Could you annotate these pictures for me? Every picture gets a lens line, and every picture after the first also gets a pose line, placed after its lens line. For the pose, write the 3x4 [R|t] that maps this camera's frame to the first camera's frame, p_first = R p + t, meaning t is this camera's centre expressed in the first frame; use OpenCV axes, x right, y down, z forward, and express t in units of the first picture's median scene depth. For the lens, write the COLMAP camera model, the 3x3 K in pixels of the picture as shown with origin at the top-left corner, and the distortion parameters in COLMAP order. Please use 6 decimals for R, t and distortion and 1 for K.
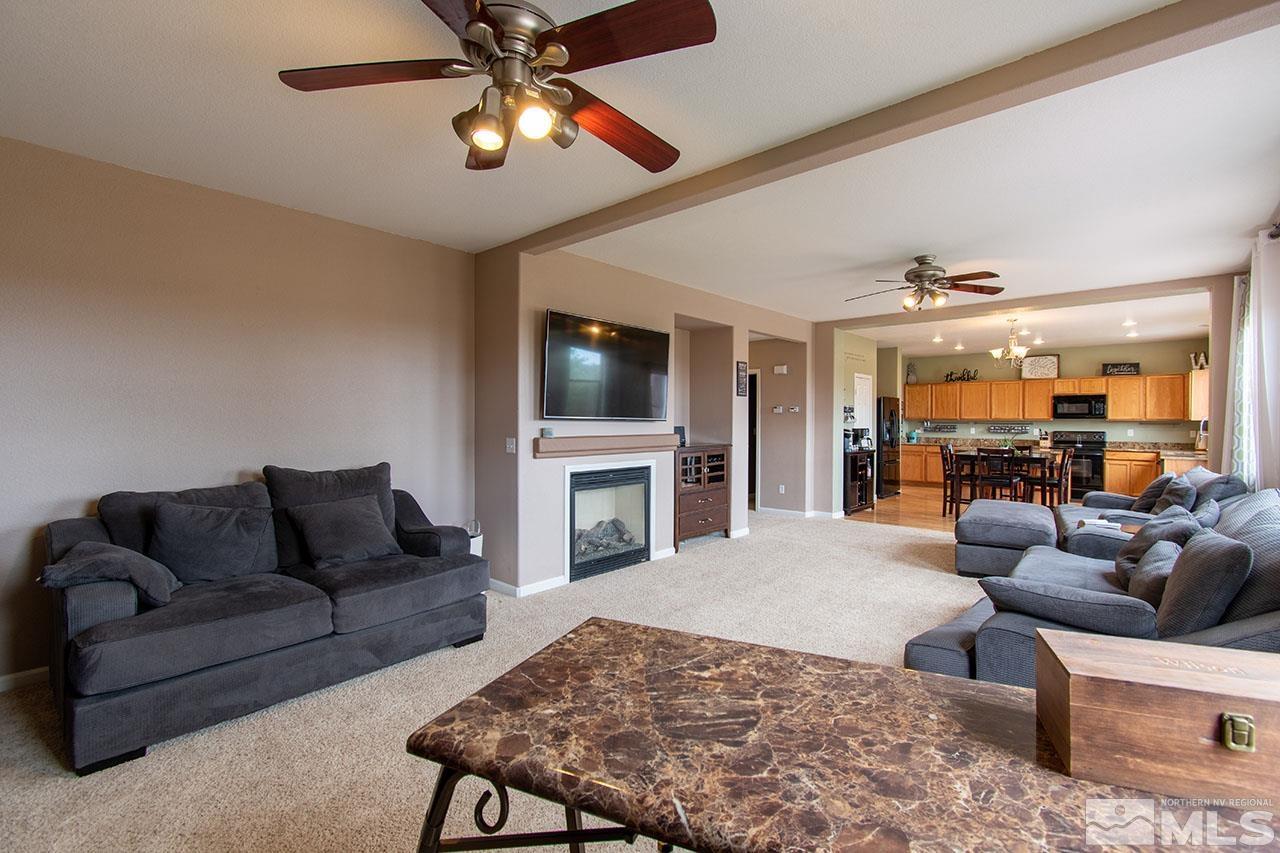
lens RADIAL K [[565.1, 0, 639.2], [0, 565.1, 422.0], [0, 0, 1]] dist [-0.001575, 0.000058]
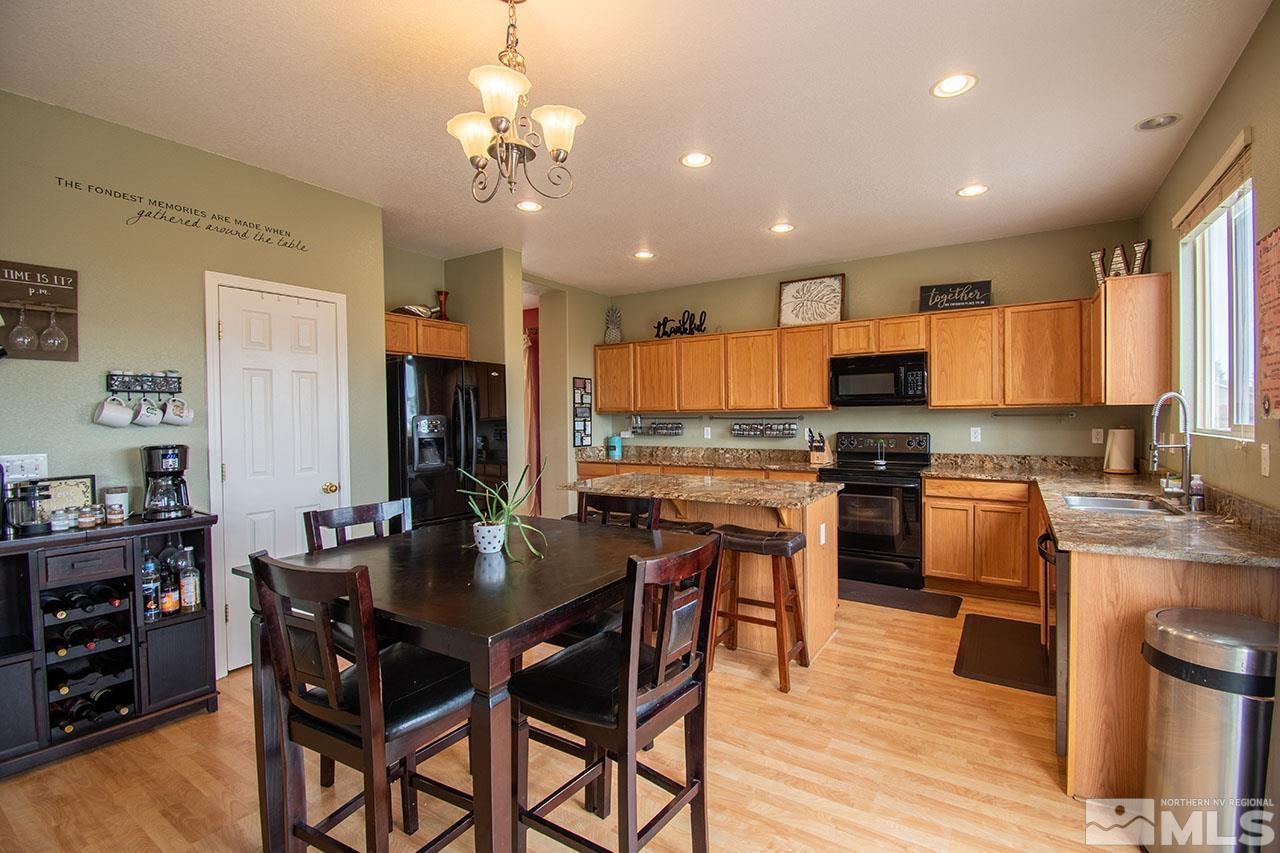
lens RADIAL K [[565.1, 0, 645.8], [0, 565.1, 418.6], [0, 0, 1]] dist [-0.001575, 0.000058]
pose [[0.985529, -0.014636, 0.168871, 0.510964], [0.014684, 0.999892, 0.000961, 0.001334], [-0.168867, 0.001533, 0.985638, 0.572402]]
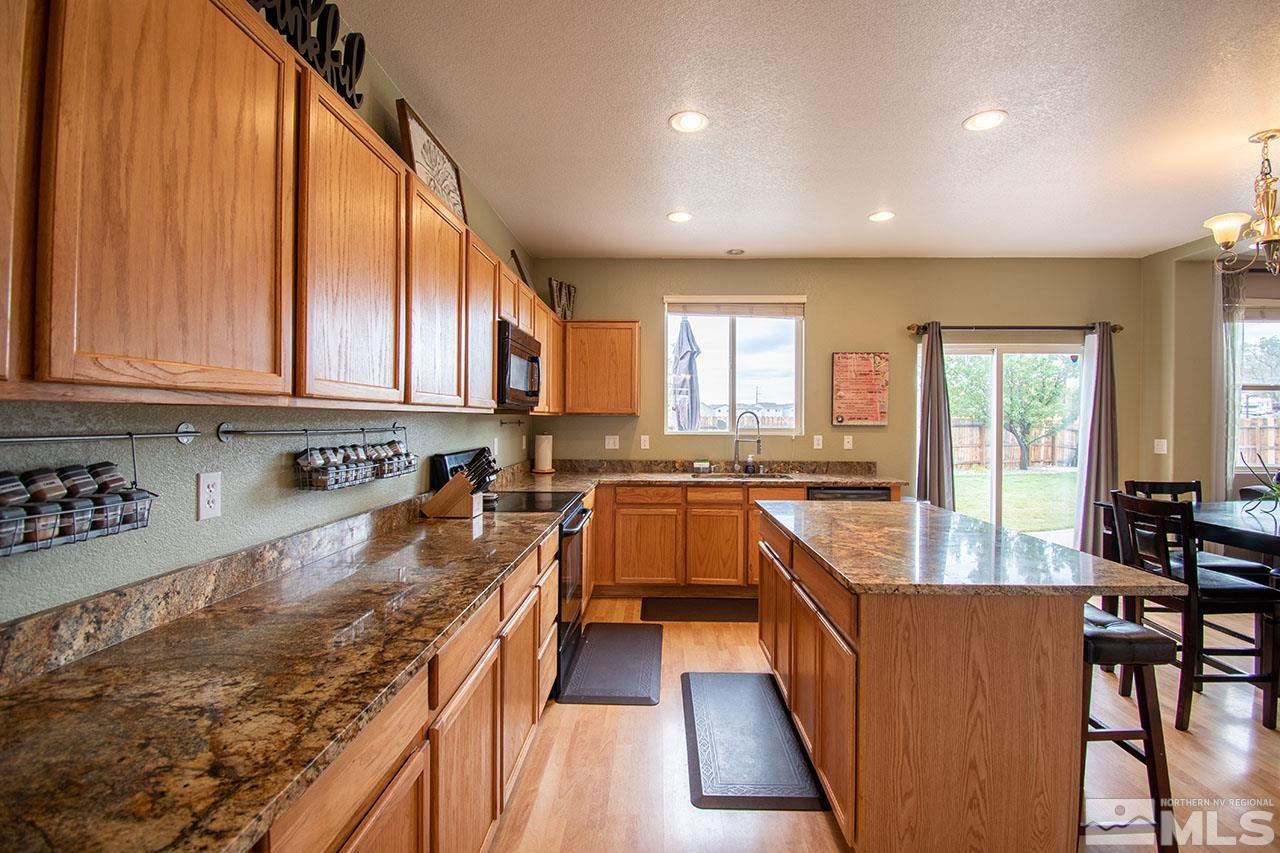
lens RADIAL K [[565.1, 0, 644.0], [0, 565.1, 420.3], [0, 0, 1]] dist [-0.001575, 0.000058]
pose [[-0.648855, -0.005643, 0.760891, 0.496537], [-0.001258, 0.999979, 0.006343, -0.001415], [-0.760911, 0.003158, -0.648848, 1.147368]]
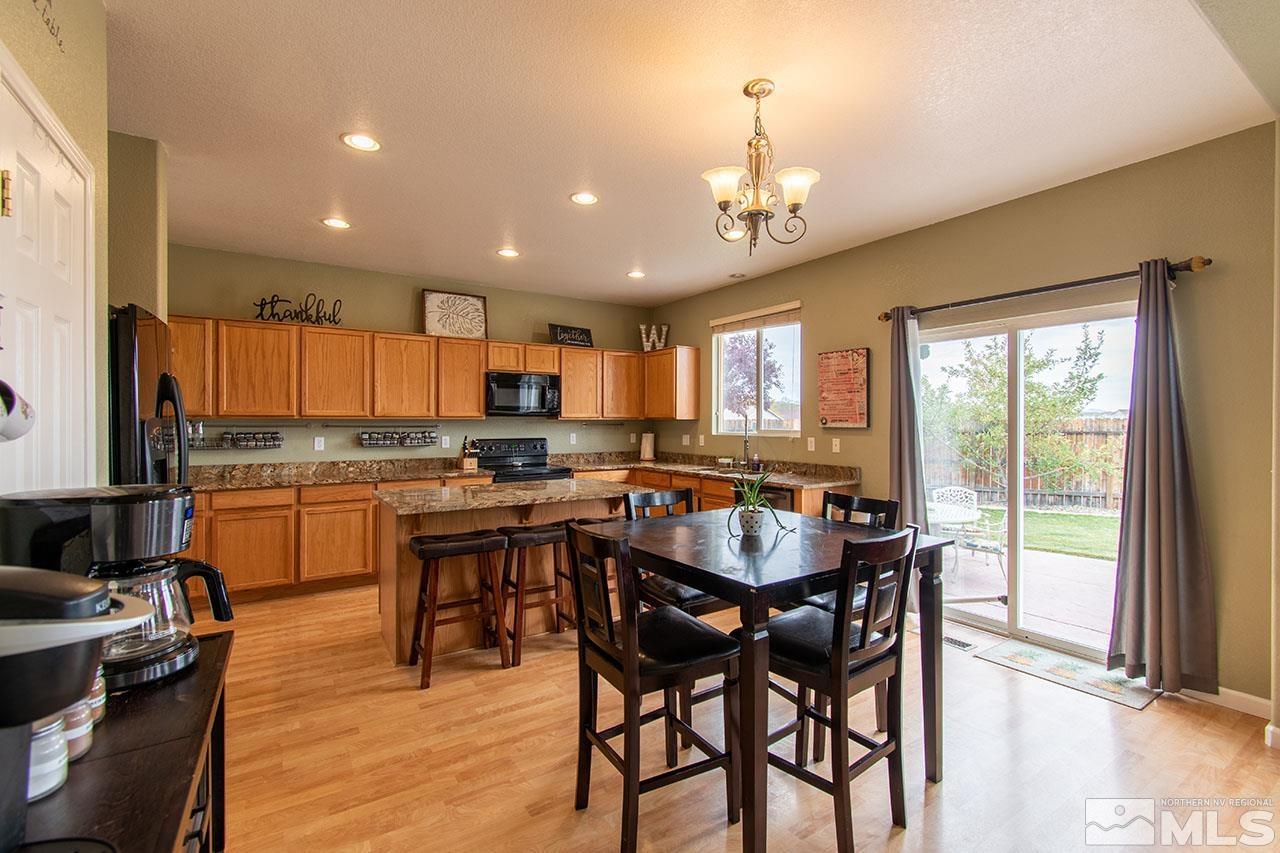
lens RADIAL K [[565.1, 0, 649.1], [0, 565.1, 426.5], [0, 0, 1]] dist [-0.001575, 0.000058]
pose [[0.243833, -0.009353, 0.969772, 0.269377], [0.005208, 0.999952, 0.008335, 0.000143], [-0.969803, 0.003018, 0.243870, 0.744177]]
